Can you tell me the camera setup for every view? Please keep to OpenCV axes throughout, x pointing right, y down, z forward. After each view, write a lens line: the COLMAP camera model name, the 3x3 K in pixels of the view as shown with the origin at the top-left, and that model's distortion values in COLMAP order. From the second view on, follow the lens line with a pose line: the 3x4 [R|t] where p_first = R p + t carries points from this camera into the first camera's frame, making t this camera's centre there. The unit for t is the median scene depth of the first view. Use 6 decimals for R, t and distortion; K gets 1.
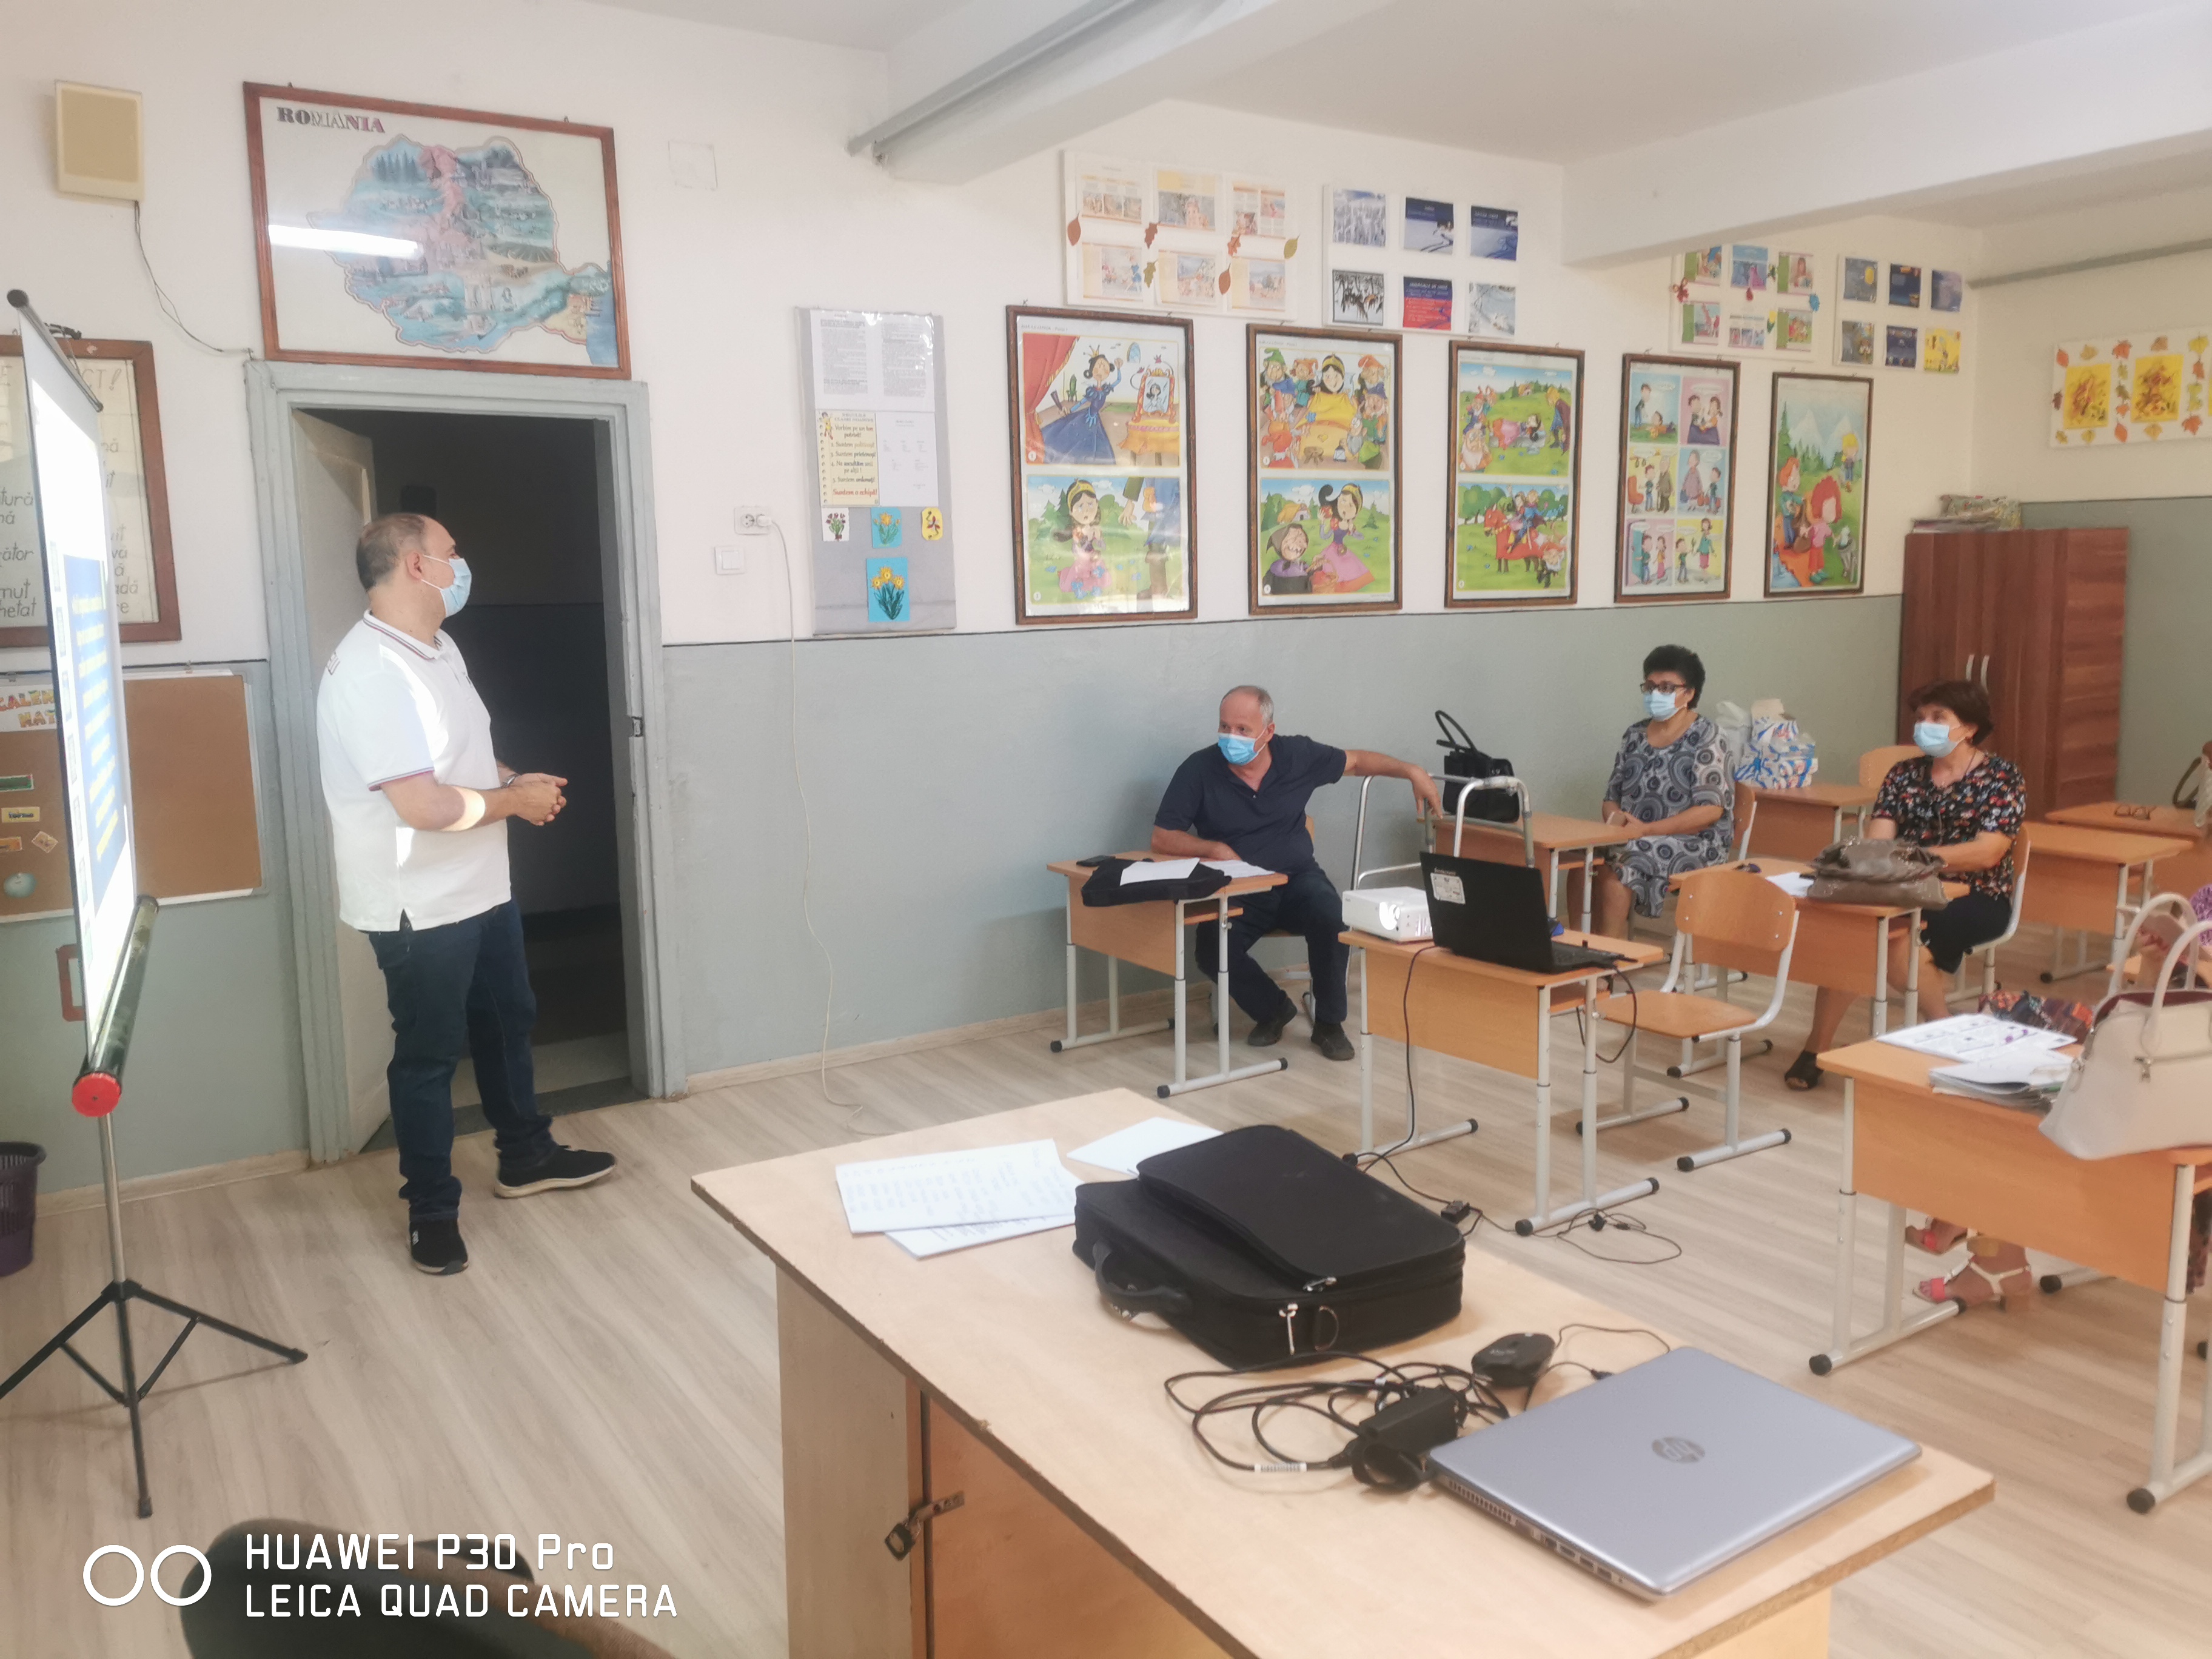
lens RADIAL K [[1692.7, 0, 1142.7], [0, 1692.7, 833.8], [0, 0, 1]] dist [0.091218, -0.124958]
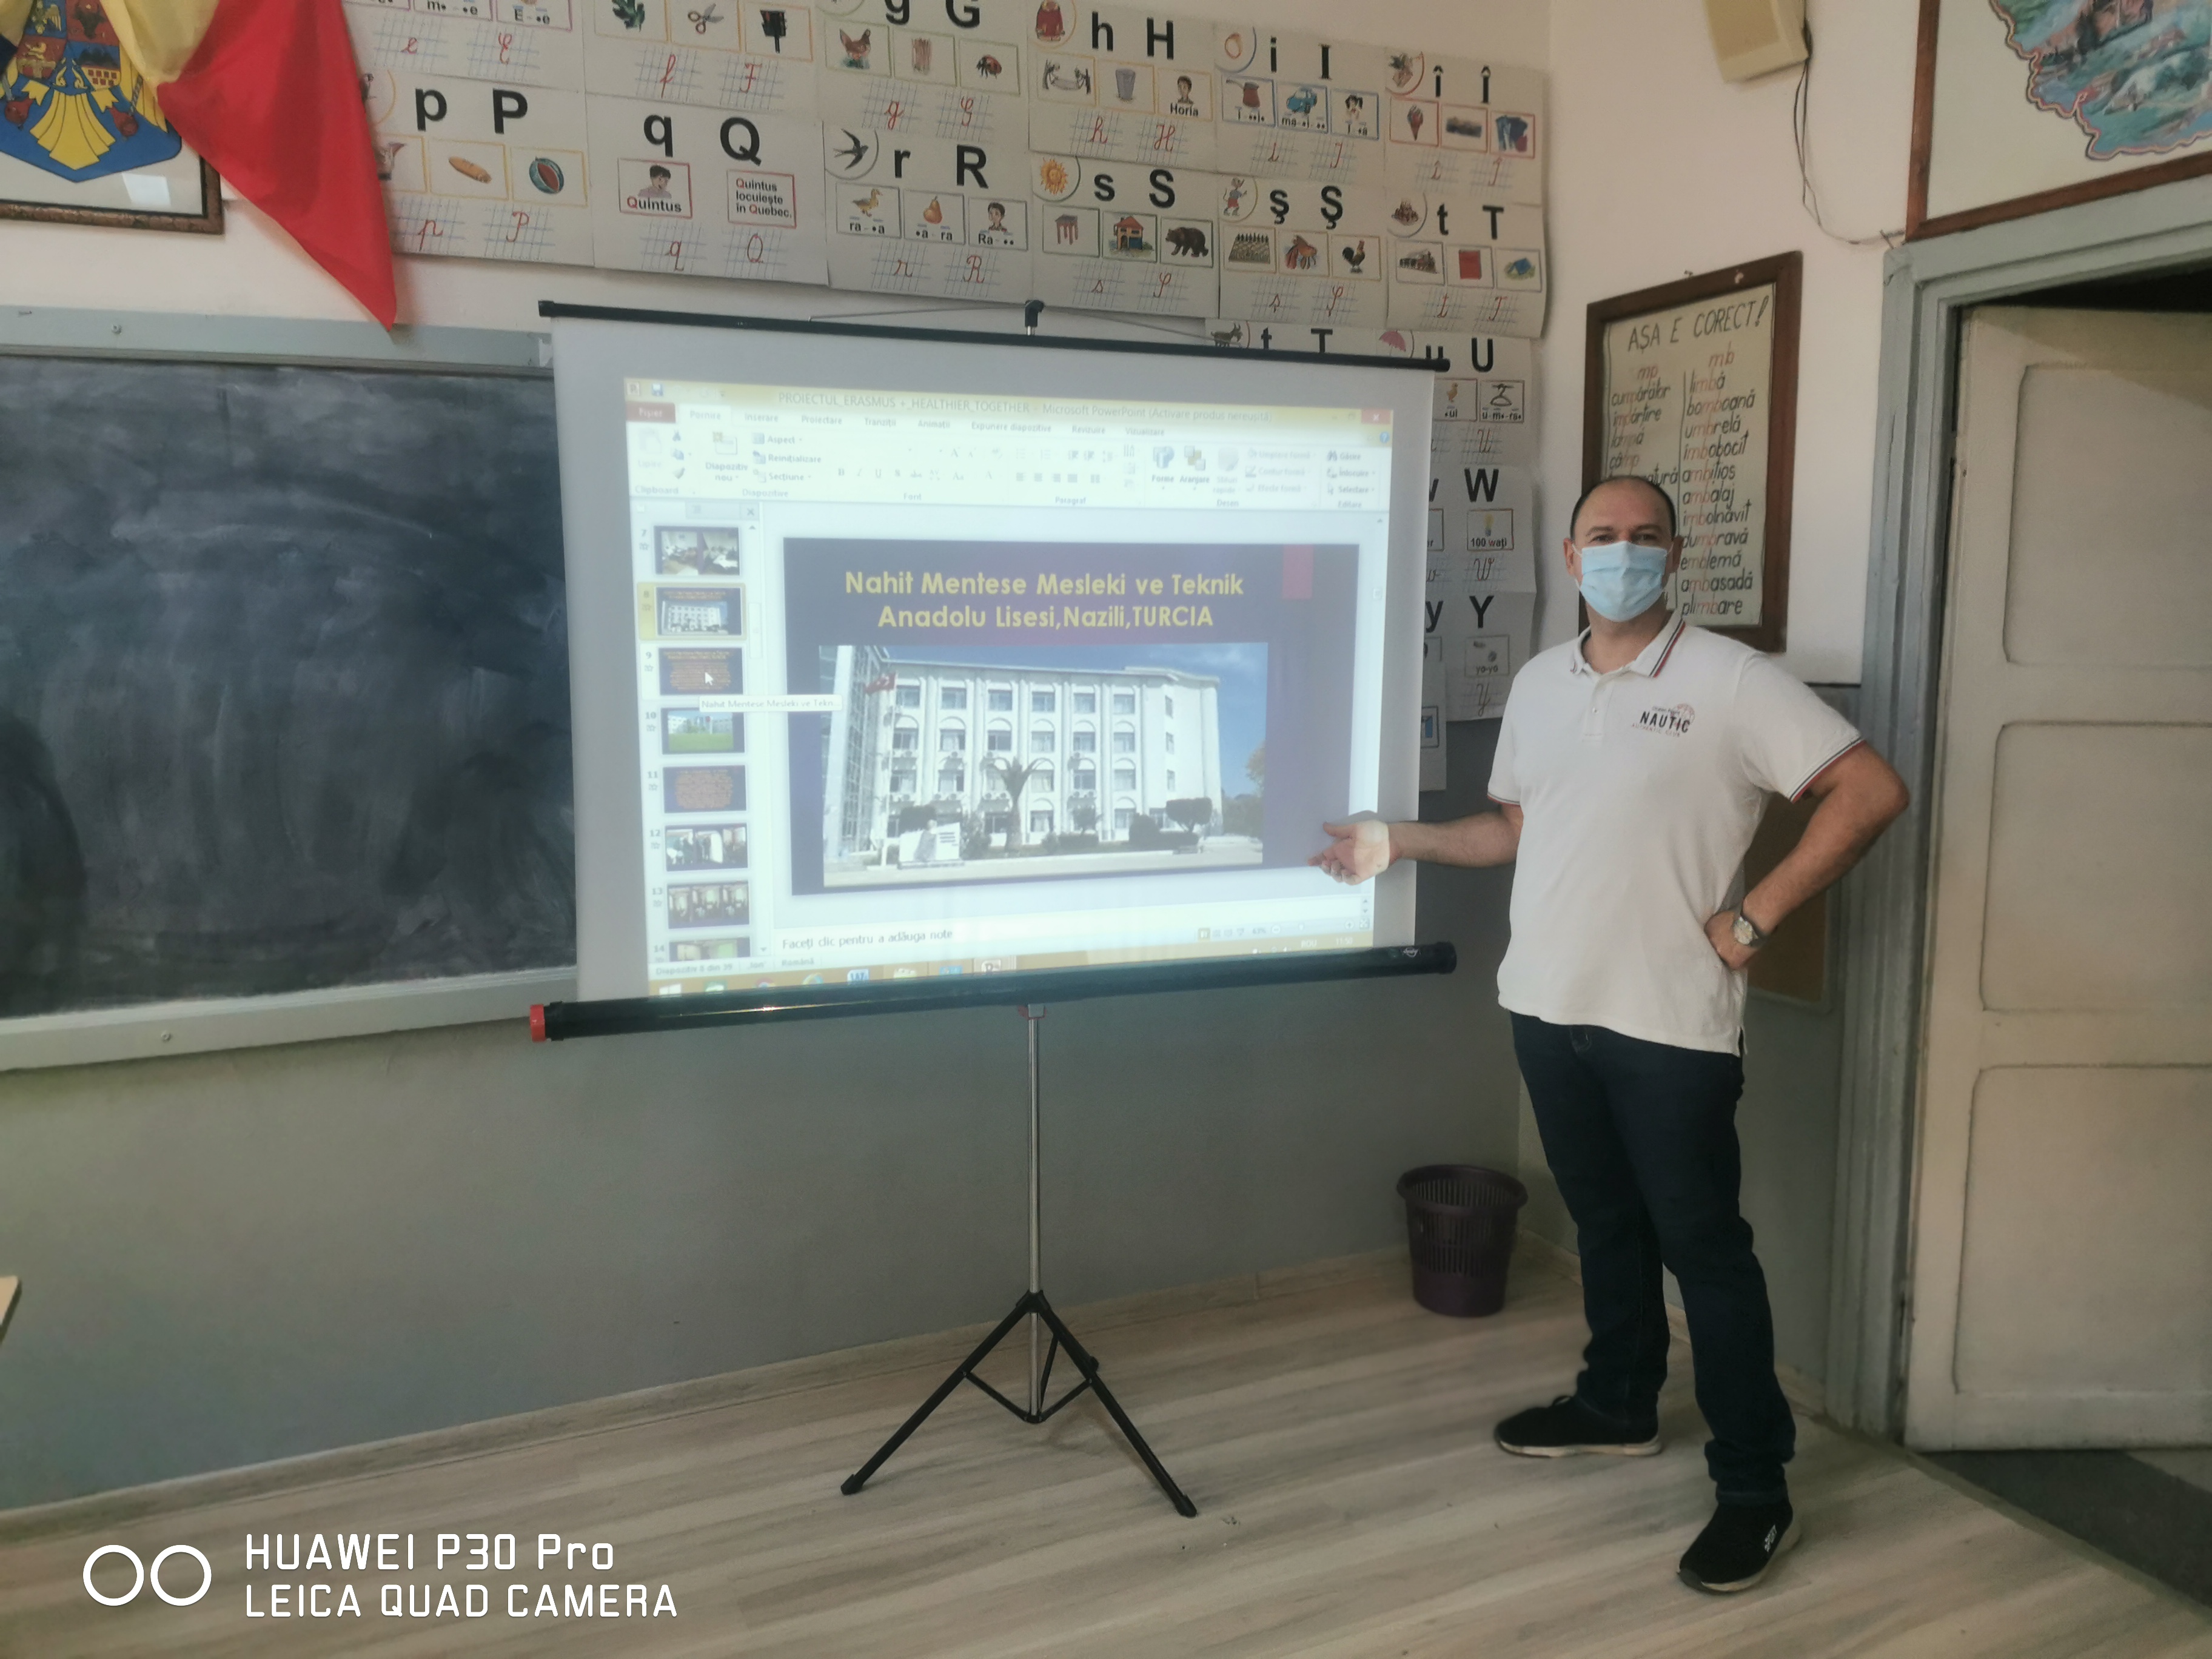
lens RADIAL K [[1717.2, 0, 1137.8], [0, 1717.2, 810.1], [0, 0, 1]] dist [0.115532, -0.170299]
pose [[-0.146019, 0.127201, -0.981070, 0.217203], [-0.147459, 0.977822, 0.148727, -0.106768], [0.978230, 0.166384, -0.124024, 0.768946]]
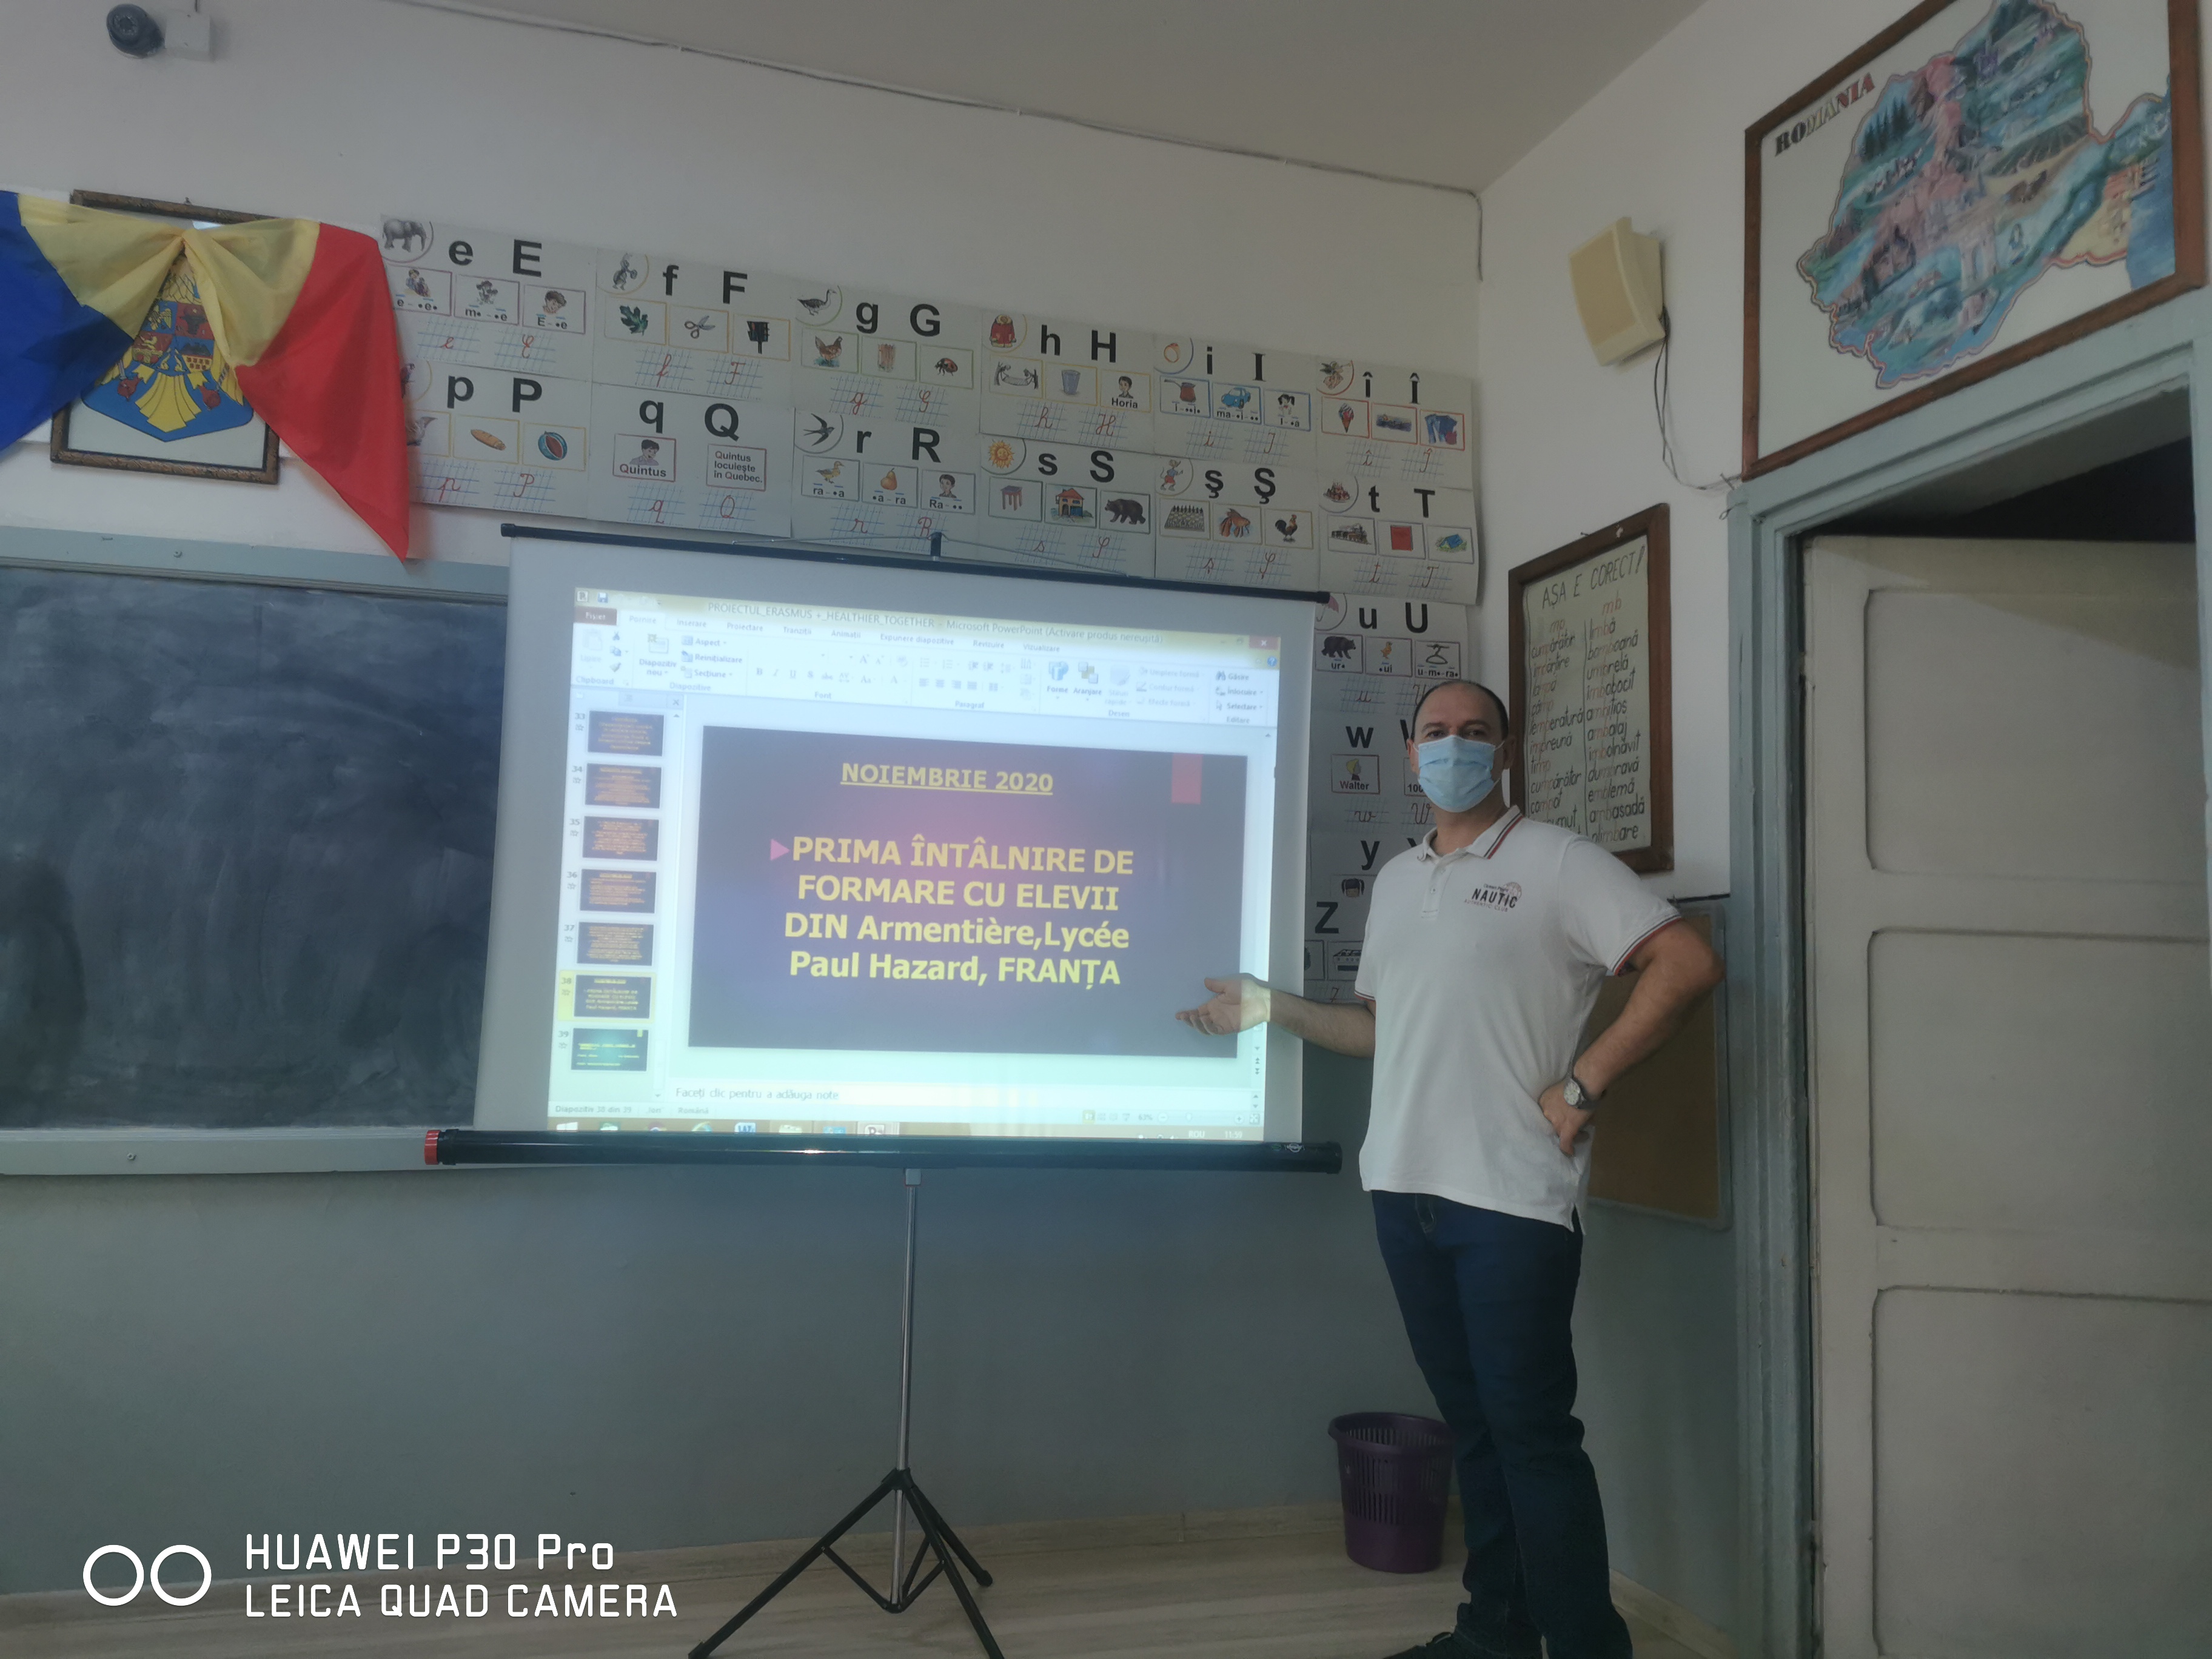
lens RADIAL K [[1733.0, 0, 1120.0], [0, 1733.0, 819.9], [0, 0, 1]] dist [0.054360, -0.053199]
pose [[-0.275293, -0.095201, -0.956635, 0.238459], [-0.164943, 0.985006, -0.050558, -0.049500], [0.947105, 0.143872, -0.286868, 0.912883]]
